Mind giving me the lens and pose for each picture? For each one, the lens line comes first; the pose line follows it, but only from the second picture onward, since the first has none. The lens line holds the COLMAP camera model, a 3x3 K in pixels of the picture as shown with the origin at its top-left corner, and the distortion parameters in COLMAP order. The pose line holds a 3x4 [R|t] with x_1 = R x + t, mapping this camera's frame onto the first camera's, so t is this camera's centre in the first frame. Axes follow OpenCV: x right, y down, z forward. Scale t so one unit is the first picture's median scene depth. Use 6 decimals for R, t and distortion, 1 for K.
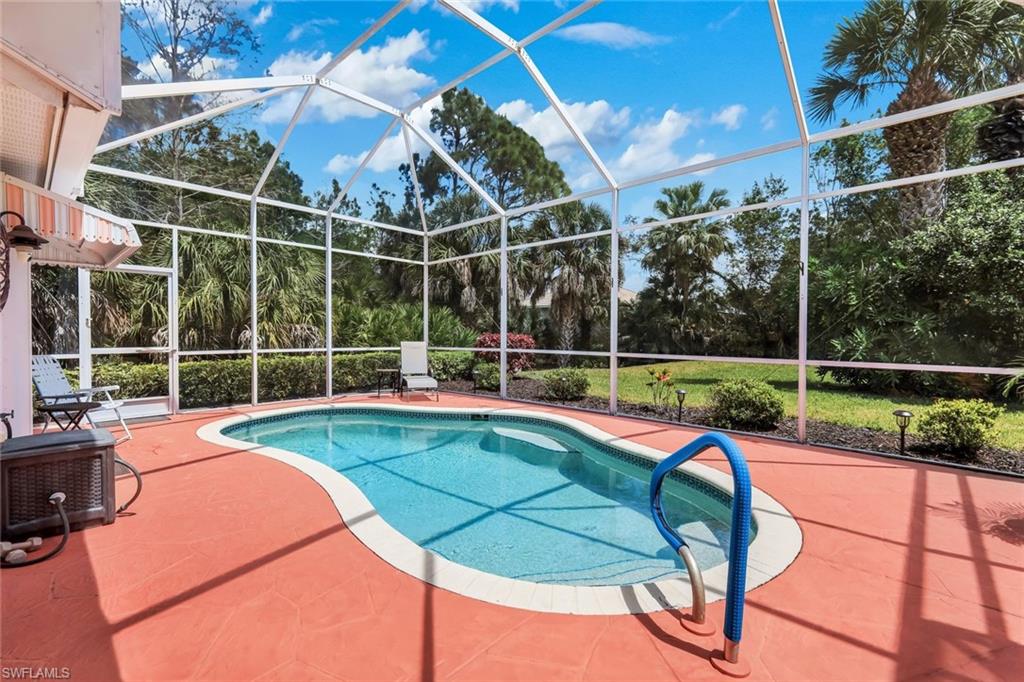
lens RADIAL K [[442.8, 0, 519.8], [0, 442.8, 336.6], [0, 0, 1]] dist [0.003500, 0.000909]
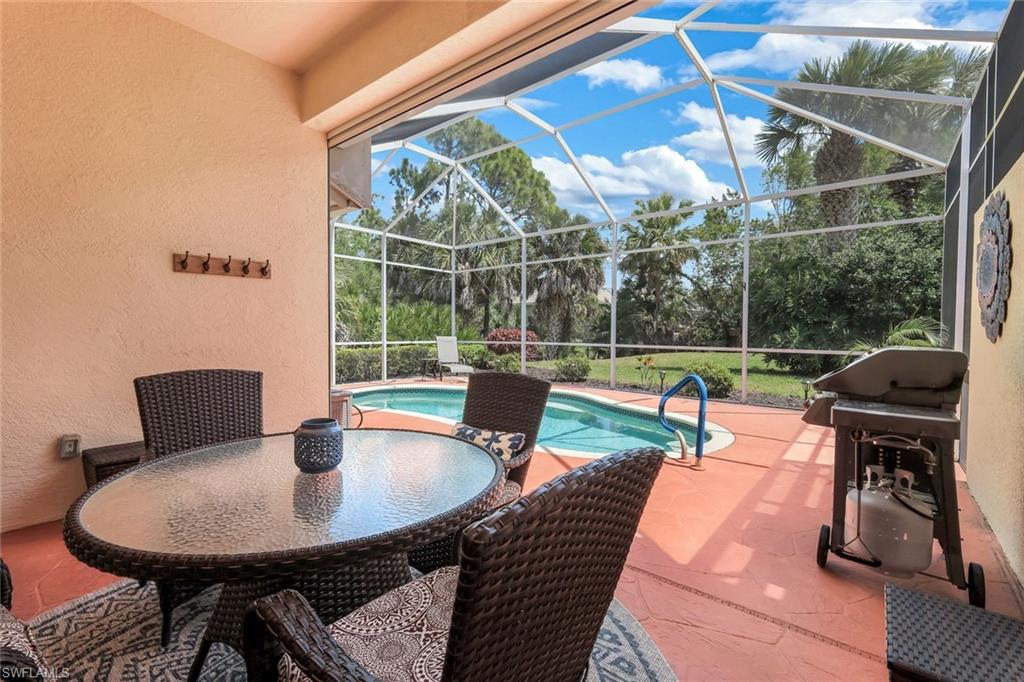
lens RADIAL K [[442.8, 0, 514.8], [0, 442.8, 337.0], [0, 0, 1]] dist [0.003500, 0.000909]
pose [[0.998453, -0.000882, 0.055590, -0.100661], [0.000287, 0.999943, 0.010705, -0.000212], [-0.055596, -0.010673, 0.998396, -0.205909]]
